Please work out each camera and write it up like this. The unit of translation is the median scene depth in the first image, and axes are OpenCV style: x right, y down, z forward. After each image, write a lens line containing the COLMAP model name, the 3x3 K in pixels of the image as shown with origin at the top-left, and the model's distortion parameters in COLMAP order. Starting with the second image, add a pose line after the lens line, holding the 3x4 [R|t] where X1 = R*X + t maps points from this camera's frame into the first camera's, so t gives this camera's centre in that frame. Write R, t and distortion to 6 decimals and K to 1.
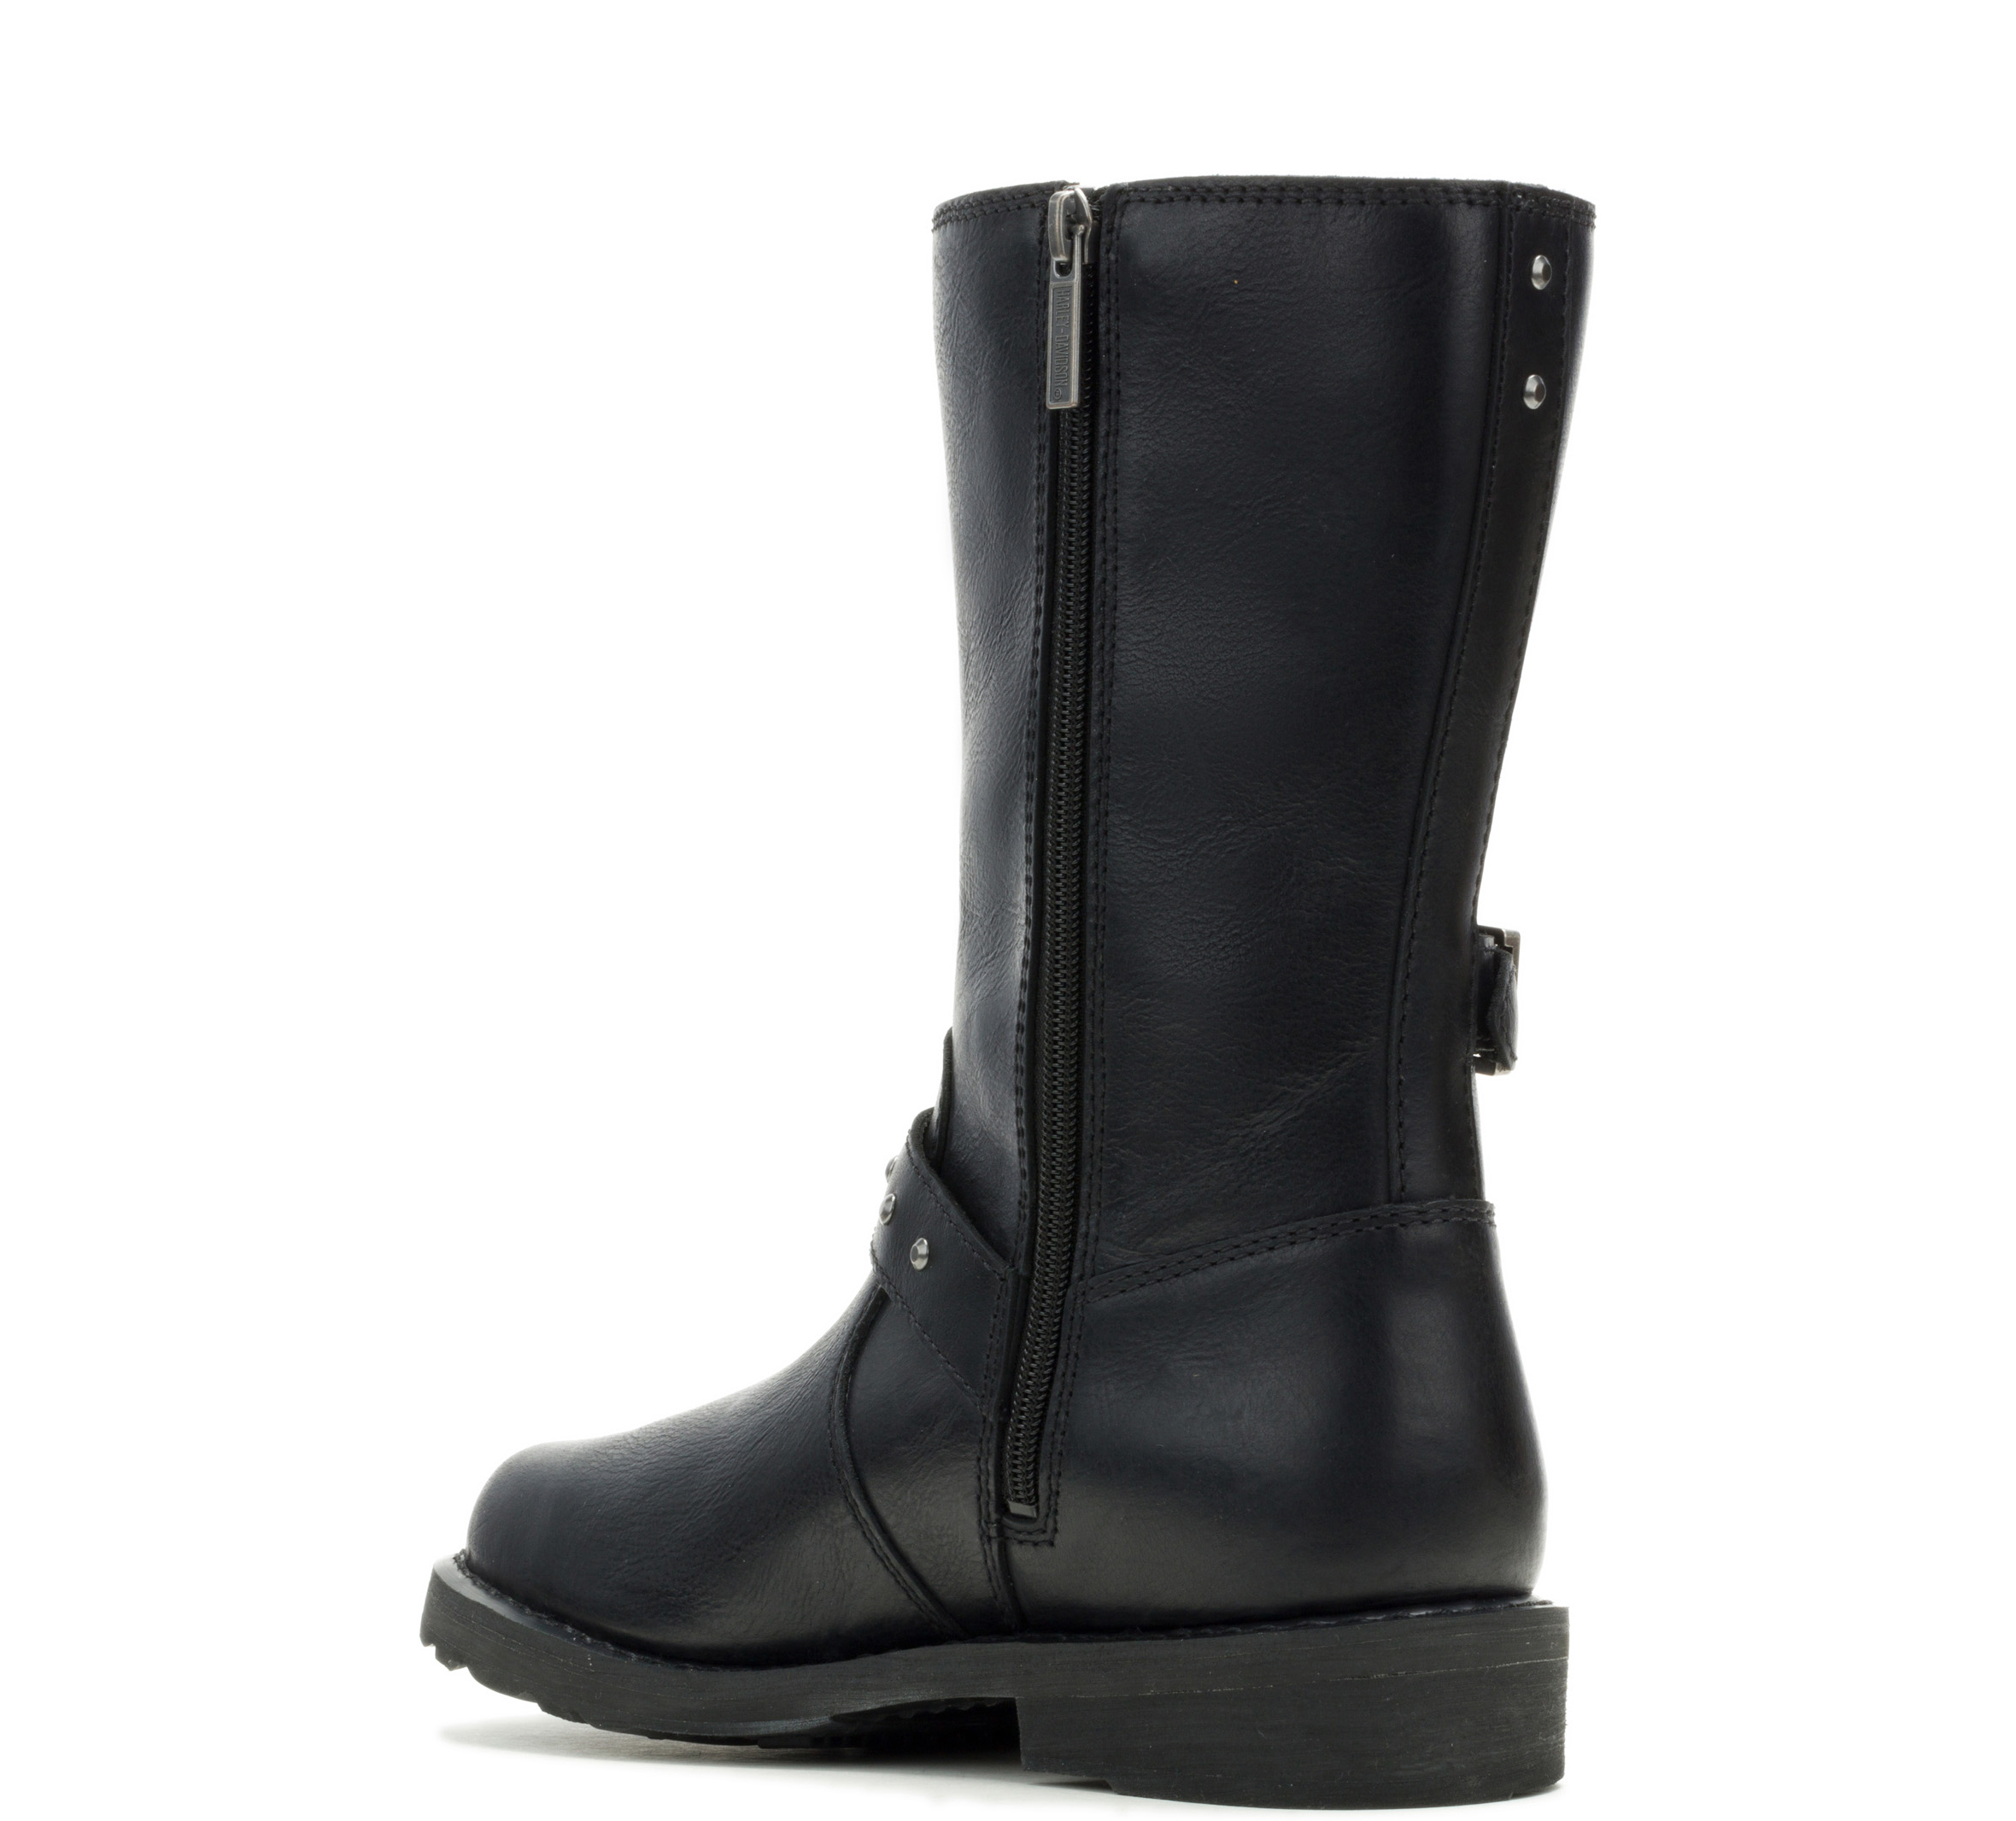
lens RADIAL K [[6616.1, 0, 1008.0], [0, 6616.1, 910.5], [0, 0, 1]] dist [-0.346421, 1.435587]
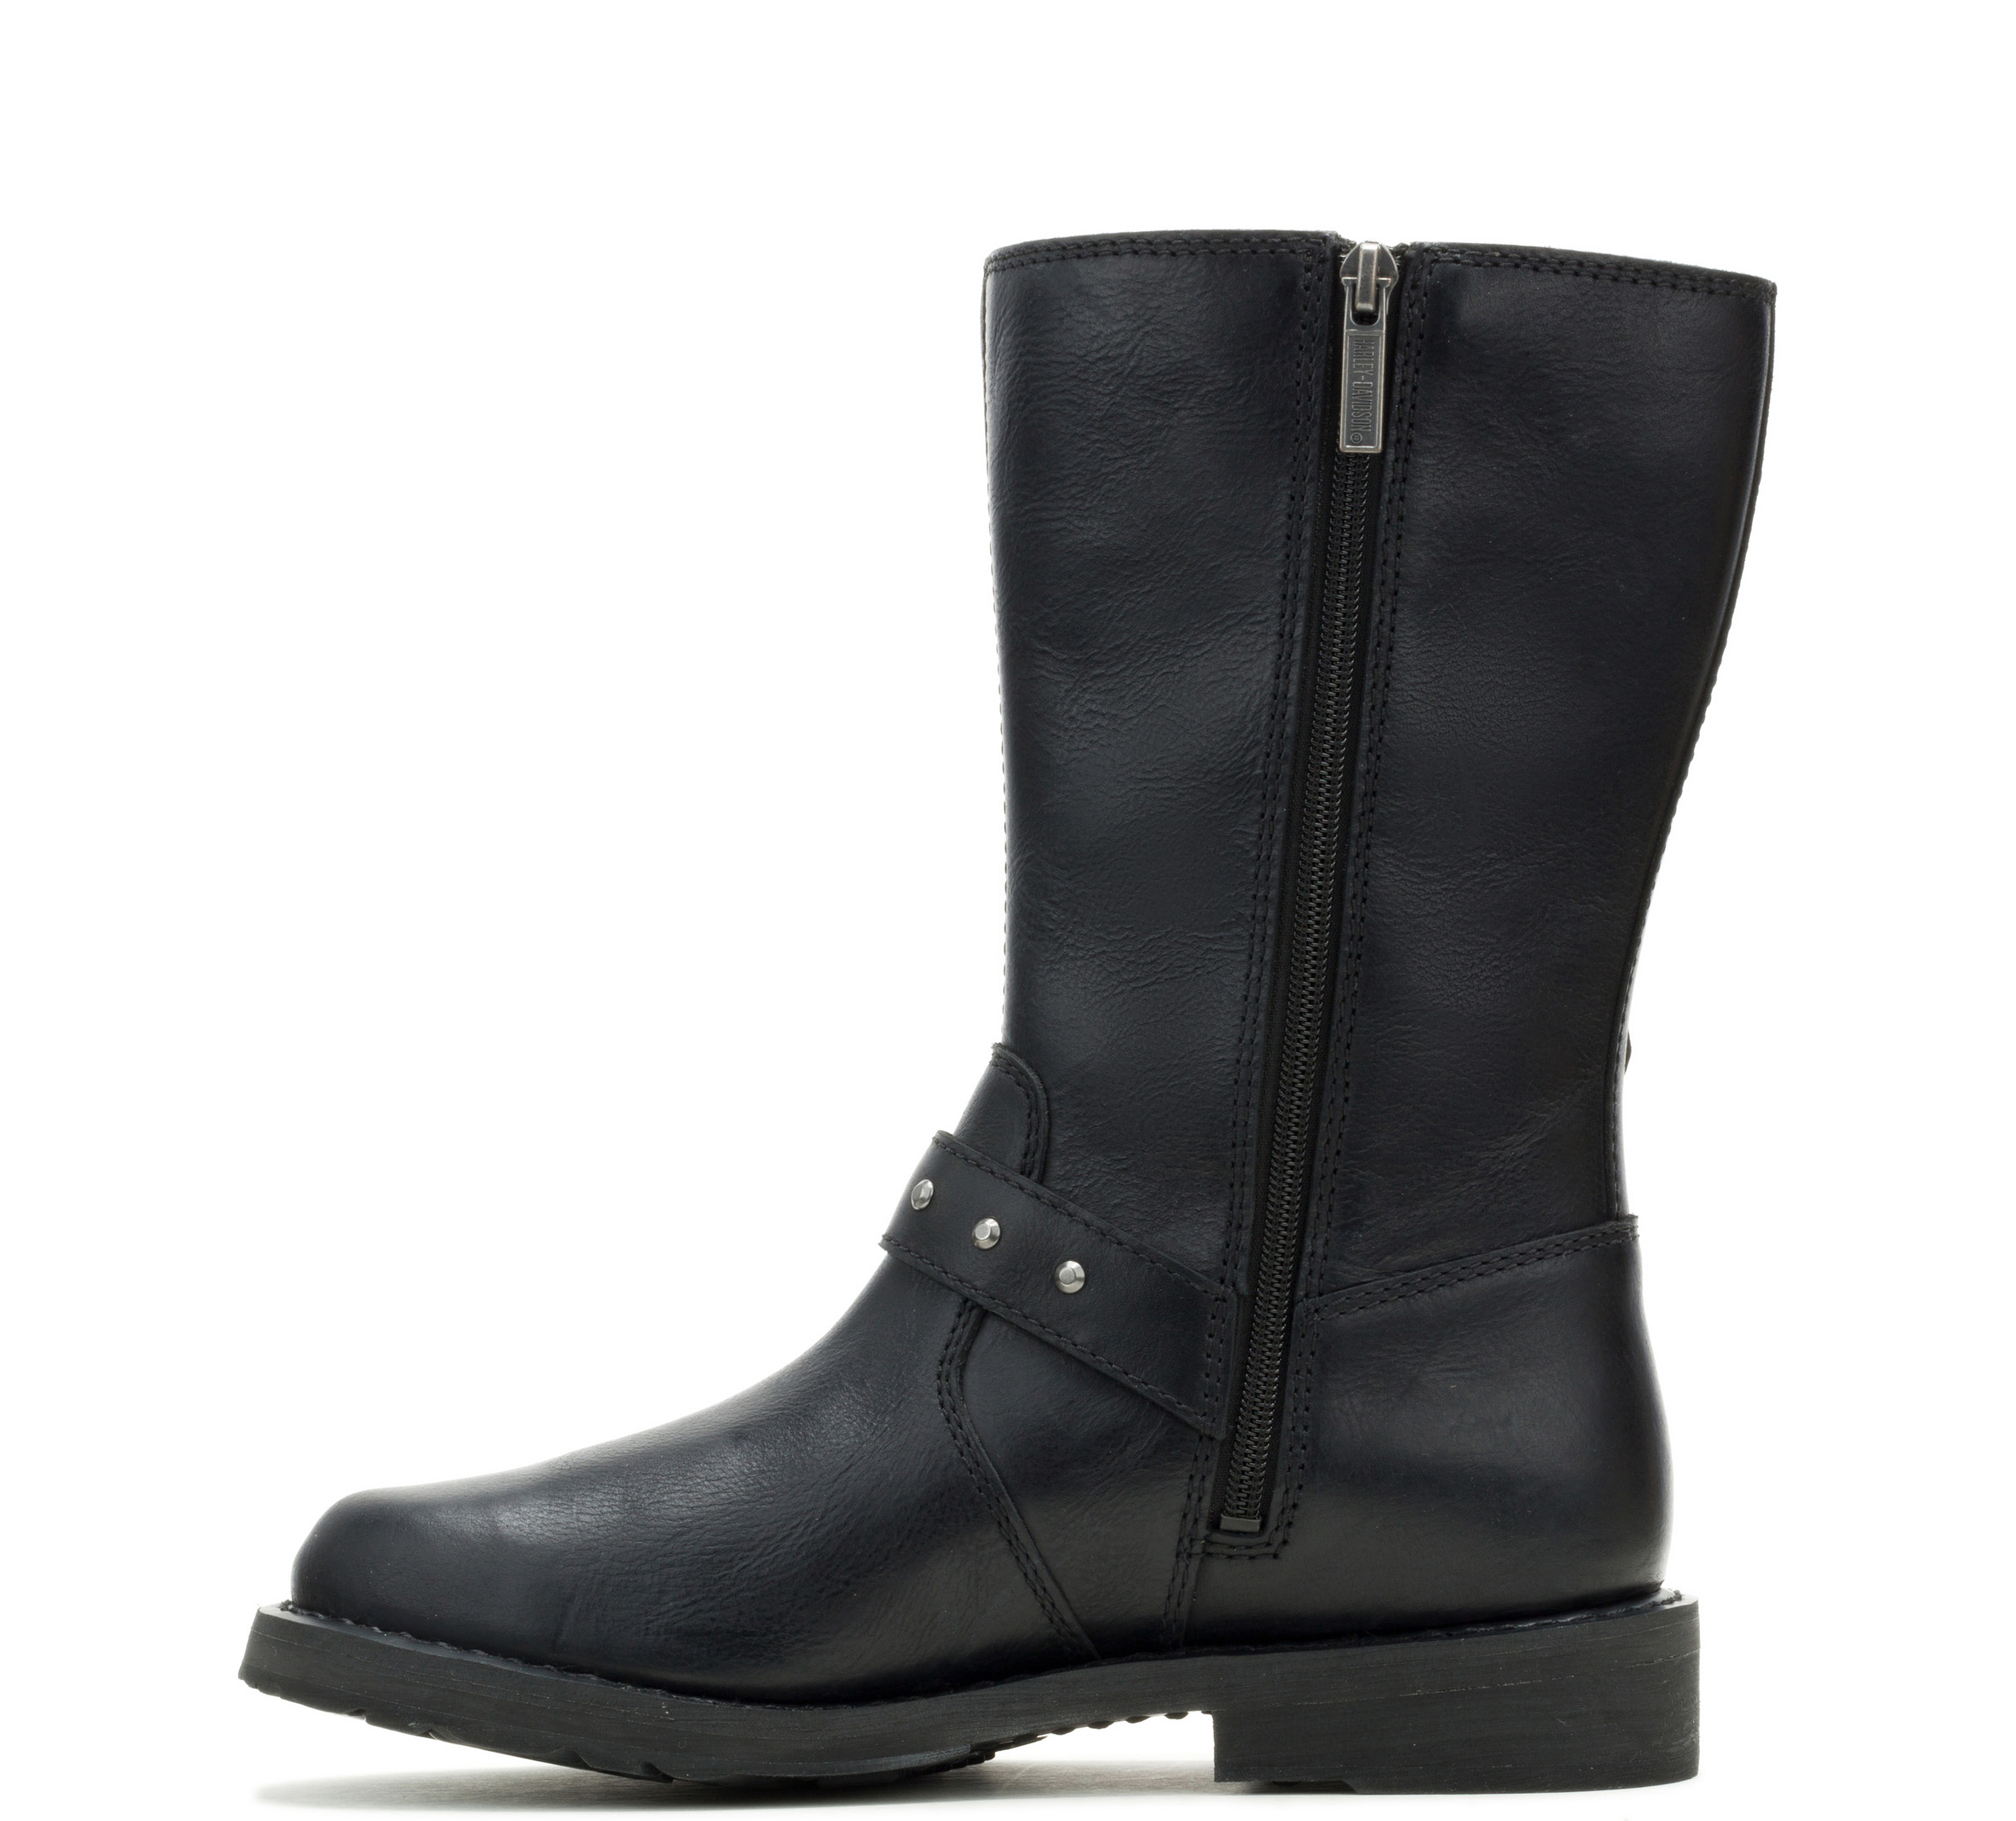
lens RADIAL K [[6616.1, 0, 1008.0], [0, 6616.1, 910.5], [0, 0, 1]] dist [-0.346421, 1.435587]
pose [[0.709975, 0.031994, 0.703499, -0.755321], [-0.020382, 0.999483, -0.024885, 0.022368], [-0.703931, 0.003329, 0.710260, 0.305829]]
